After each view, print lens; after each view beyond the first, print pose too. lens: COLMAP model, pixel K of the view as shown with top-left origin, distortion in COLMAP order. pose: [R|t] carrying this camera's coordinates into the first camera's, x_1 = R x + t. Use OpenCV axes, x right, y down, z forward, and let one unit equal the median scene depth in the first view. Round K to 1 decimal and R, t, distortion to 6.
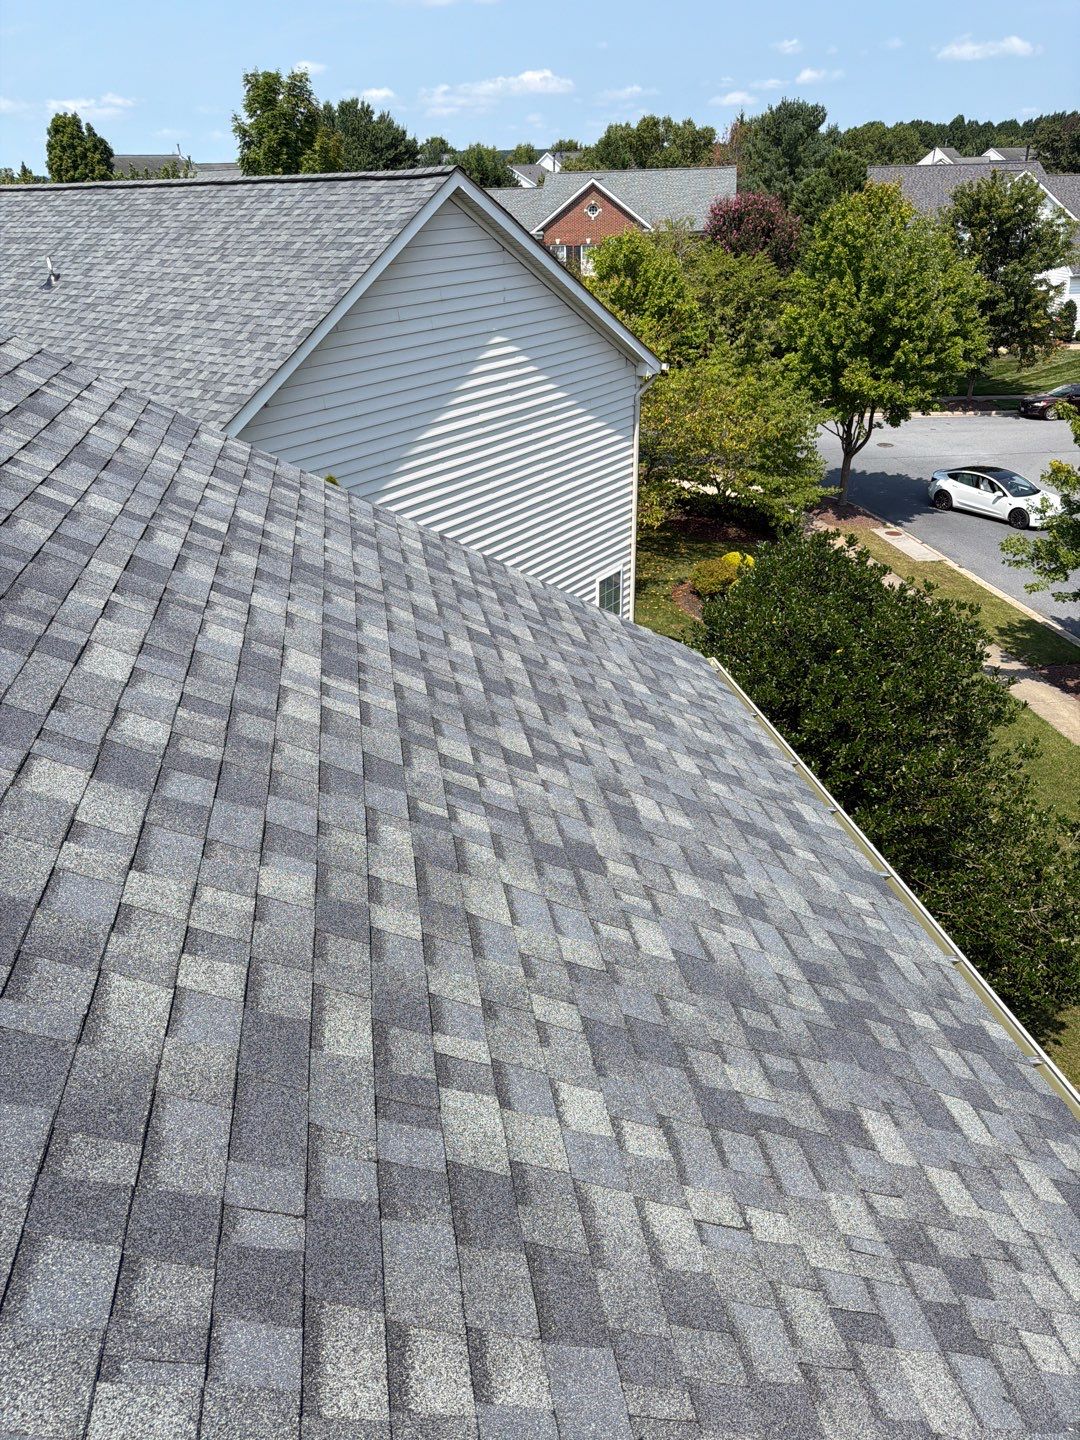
lens RADIAL K [[1019.8, 0, 528.2], [0, 1019.8, 721.0], [0, 0, 1]] dist [0.010943, -0.019011]
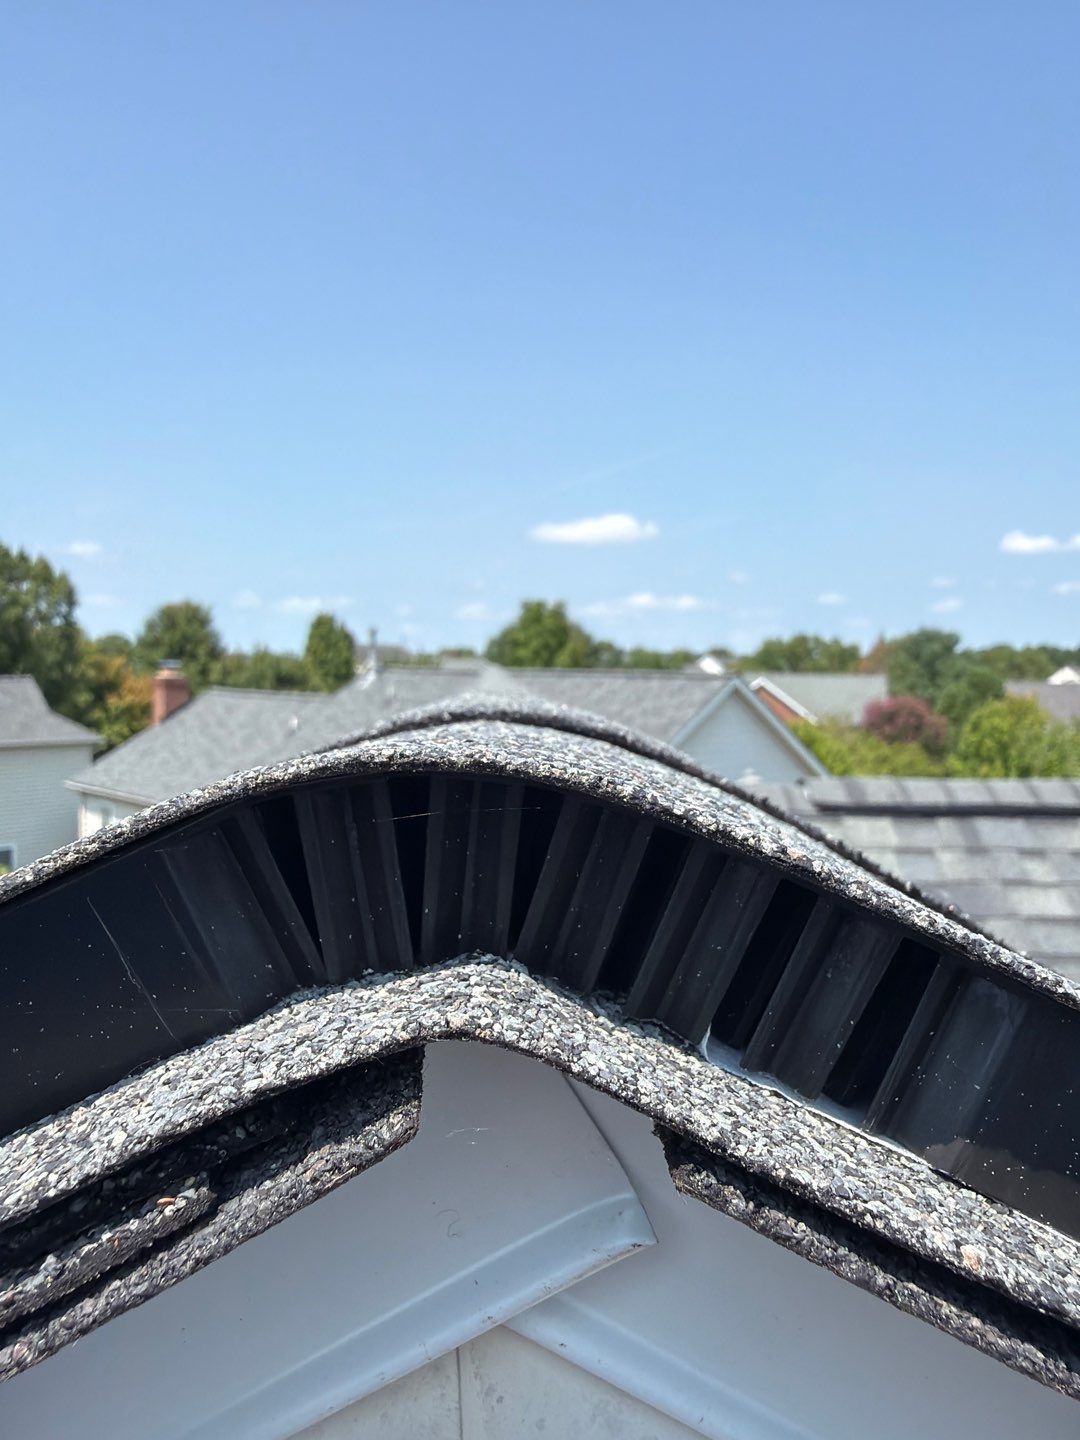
lens RADIAL K [[1019.8, 0, 528.2], [0, 1019.8, 721.0], [0, 0, 1]] dist [0.010943, -0.019011]
pose [[0.988180, 0.052043, -0.144197, -0.063864], [-0.108442, 0.902158, -0.417554, 0.083546], [0.108358, 0.428255, 0.897138, -0.162686]]
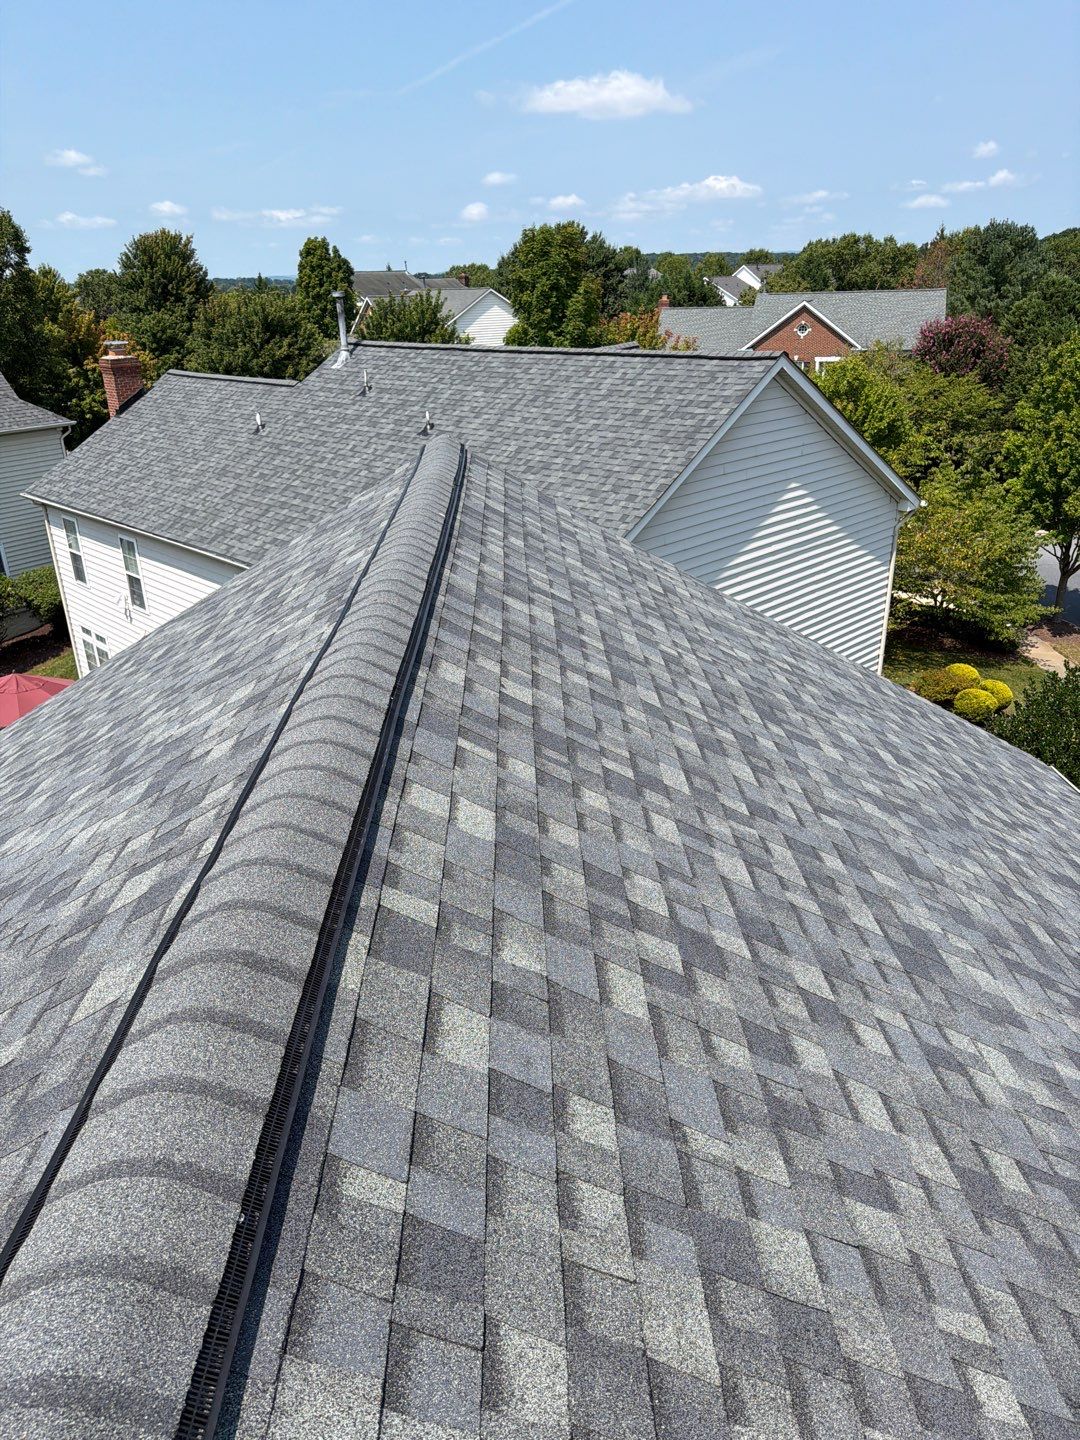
lens RADIAL K [[1001.2, 0, 535.5], [0, 1001.2, 748.9], [0, 0, 1]] dist [-0.000704, -0.000835]
pose [[0.987584, 0.062622, -0.144074, -0.066730], [-0.069988, 0.996457, -0.046635, 0.002523], [0.140643, 0.056139, 0.988467, -0.082495]]
